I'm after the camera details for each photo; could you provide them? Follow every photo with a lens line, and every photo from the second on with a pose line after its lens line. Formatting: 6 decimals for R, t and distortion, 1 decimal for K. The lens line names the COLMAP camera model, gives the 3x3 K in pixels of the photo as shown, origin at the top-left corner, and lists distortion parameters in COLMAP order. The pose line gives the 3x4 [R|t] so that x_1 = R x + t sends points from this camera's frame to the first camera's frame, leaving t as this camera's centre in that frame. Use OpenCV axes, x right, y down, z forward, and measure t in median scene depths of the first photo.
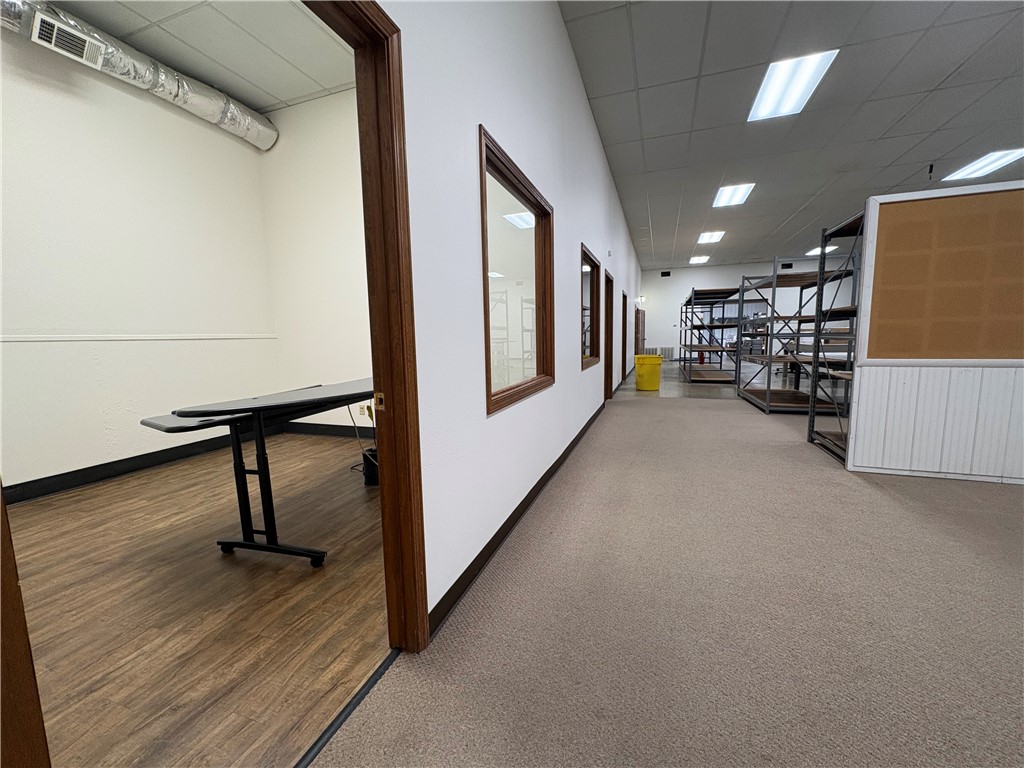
lens RADIAL K [[409.9, 0, 511.5], [0, 409.9, 384.5], [0, 0, 1]] dist [0.001132, 0.000201]
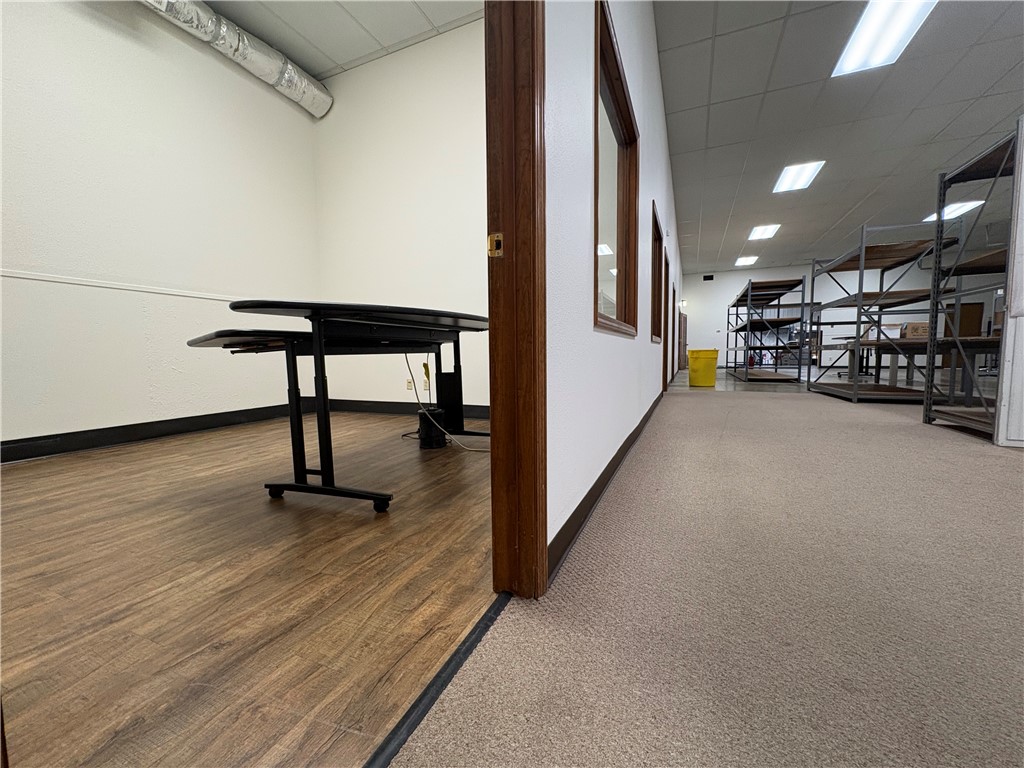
lens RADIAL K [[409.9, 0, 511.1], [0, 409.9, 384.1], [0, 0, 1]] dist [0.001132, 0.000201]
pose [[0.997884, 0.013252, -0.063653, -0.100208], [-0.015964, 0.998978, -0.042283, 0.133317], [0.063028, 0.043210, 0.997076, 0.111430]]
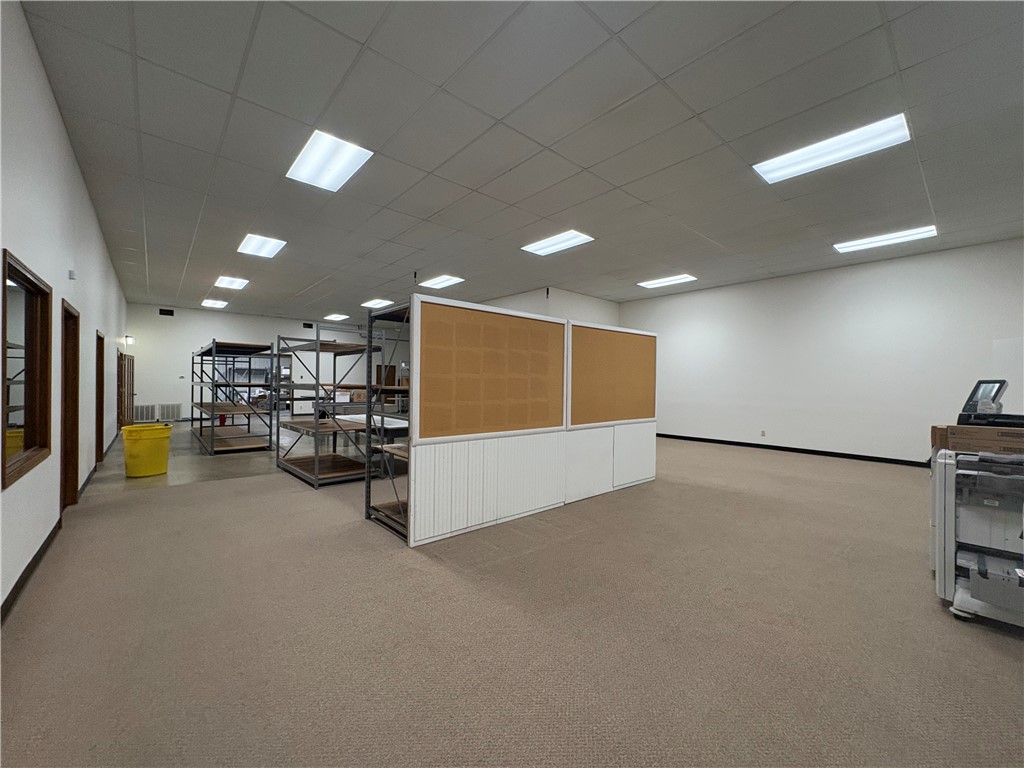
lens RADIAL K [[409.9, 0, 512.3], [0, 409.9, 384.6], [0, 0, 1]] dist [0.001132, 0.000201]
pose [[0.483343, 0.021884, 0.875157, 0.033770], [0.080388, 0.994354, -0.069262, -0.102367], [-0.871732, 0.103830, 0.478855, 0.236966]]
